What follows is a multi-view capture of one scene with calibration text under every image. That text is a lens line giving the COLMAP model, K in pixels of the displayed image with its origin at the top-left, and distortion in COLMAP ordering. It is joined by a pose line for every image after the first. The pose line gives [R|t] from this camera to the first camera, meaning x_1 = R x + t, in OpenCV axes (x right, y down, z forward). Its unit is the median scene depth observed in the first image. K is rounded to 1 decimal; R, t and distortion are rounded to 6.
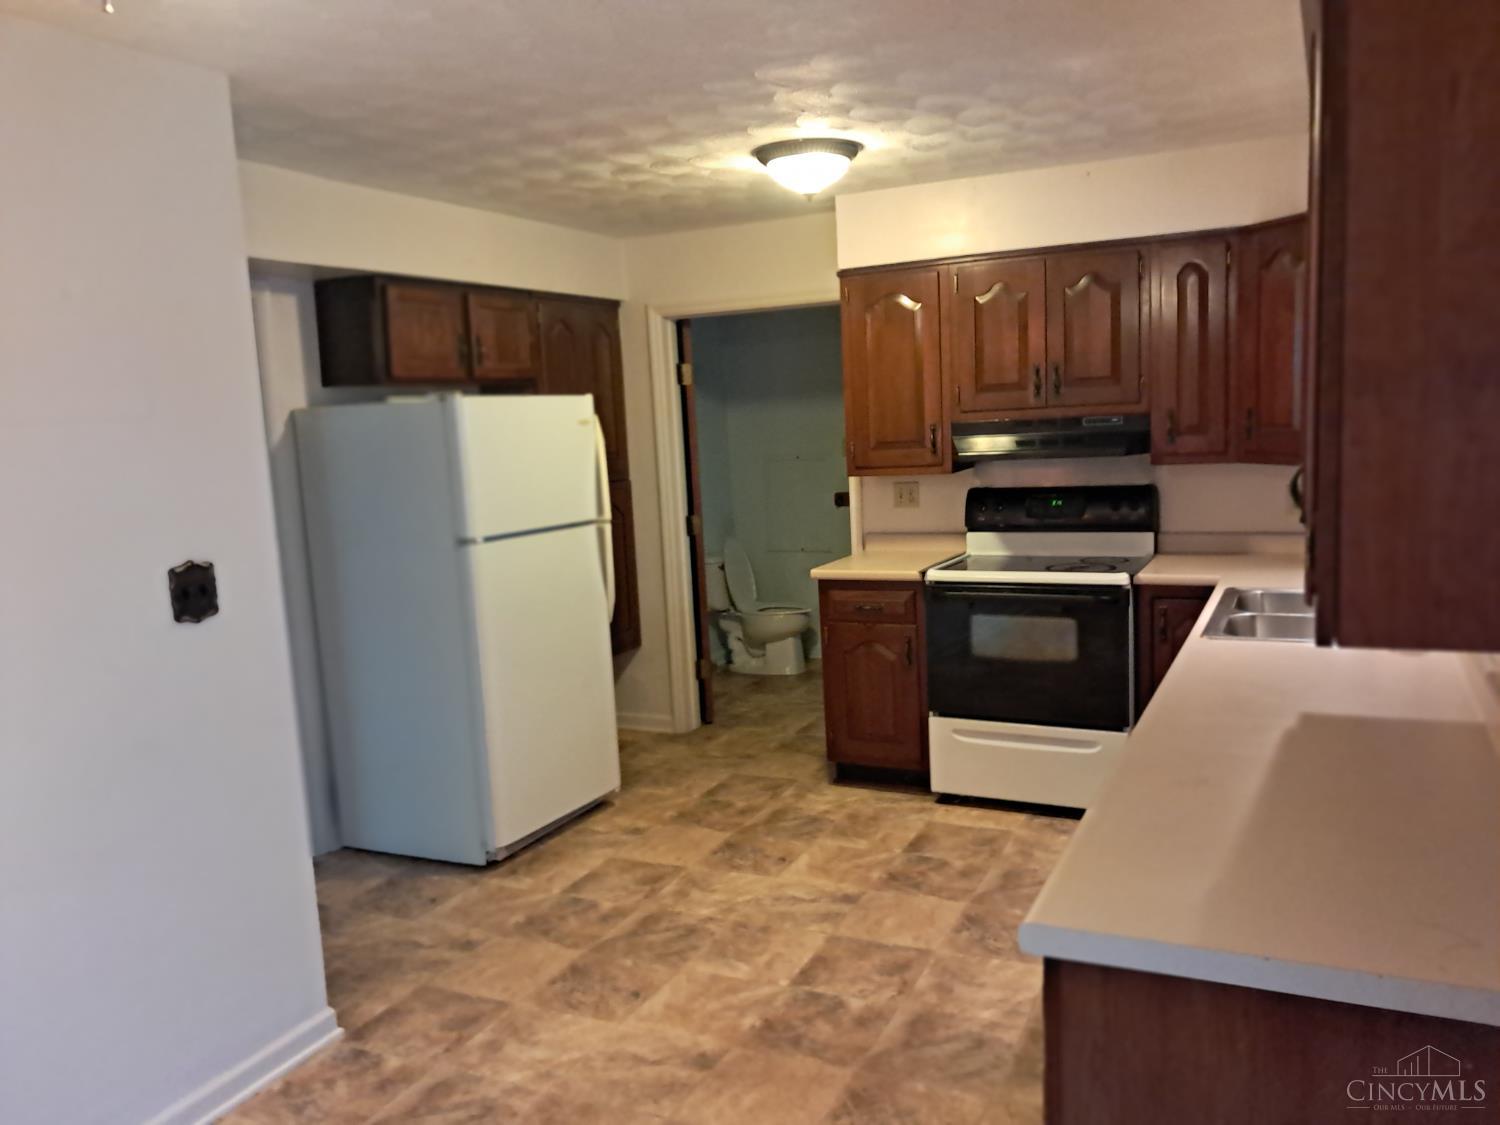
lens RADIAL K [[1188.3, 0, 750.0], [0, 1188.3, 562.5], [0, 0, 1]] dist [0.259853, -0.593141]
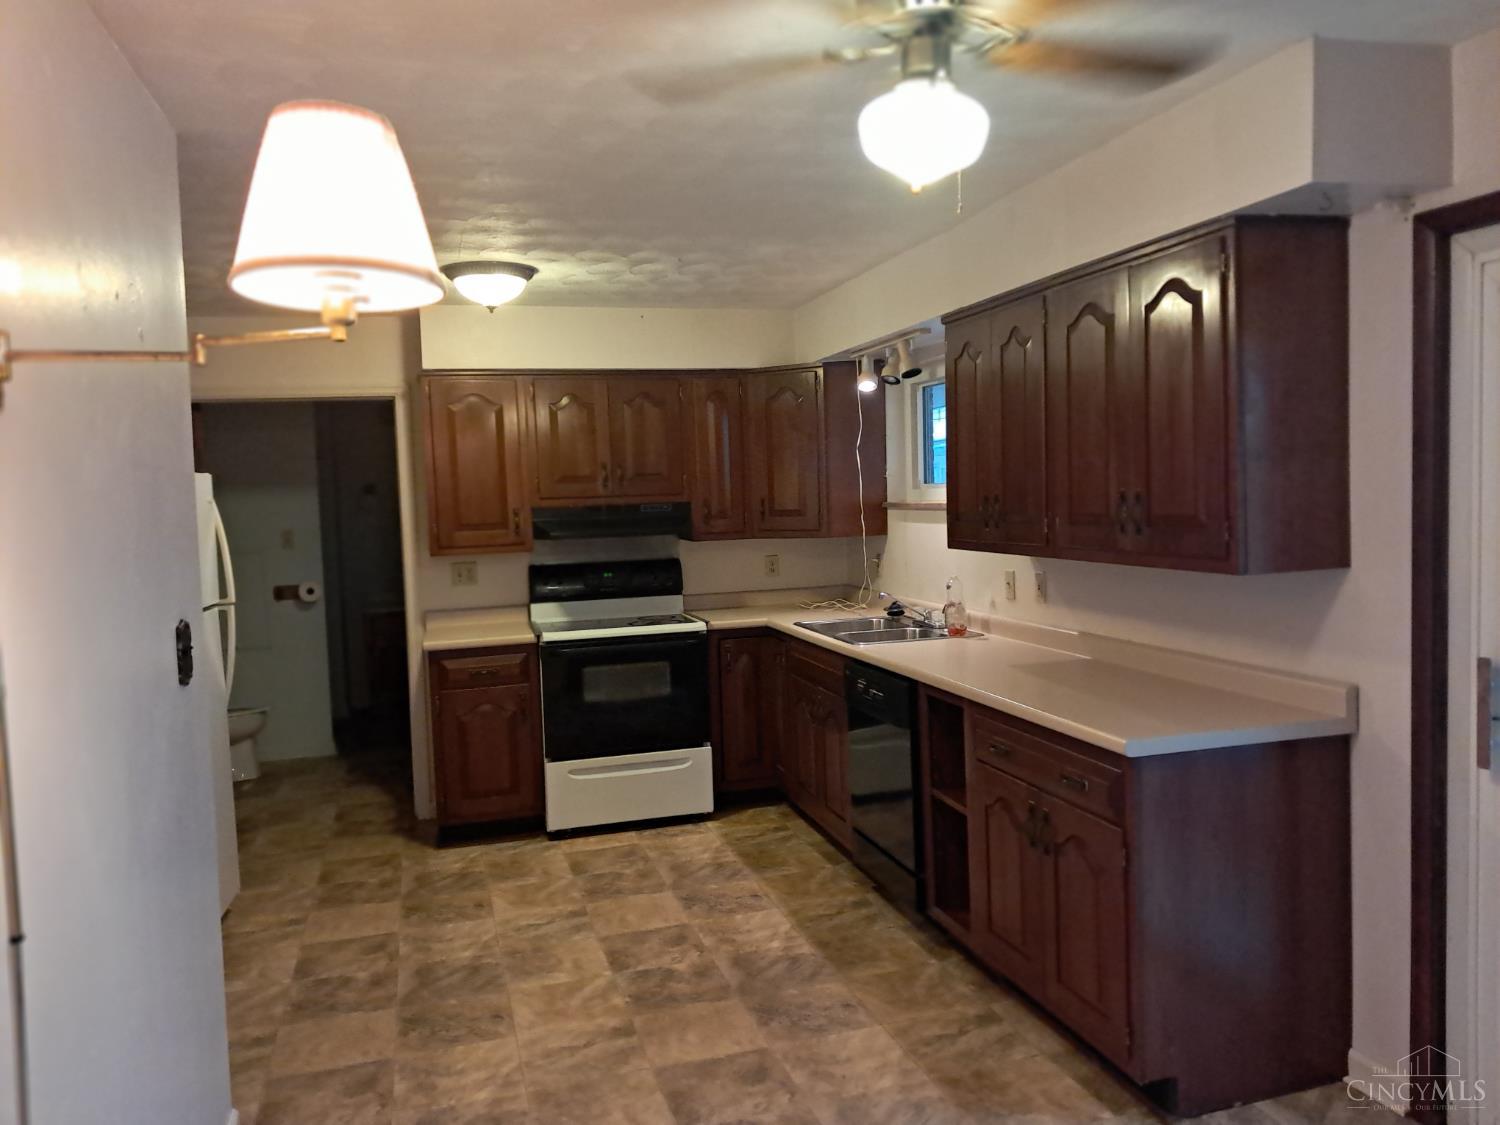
lens RADIAL K [[1192.3, 0, 749.4], [0, 1192.3, 556.3], [0, 0, 1]] dist [0.049703, -0.055997]
pose [[0.746983, -0.010599, 0.664759, -0.471577], [0.084835, 0.993219, -0.079493, 0.042140], [-0.659408, 0.115775, 0.742817, 0.017435]]
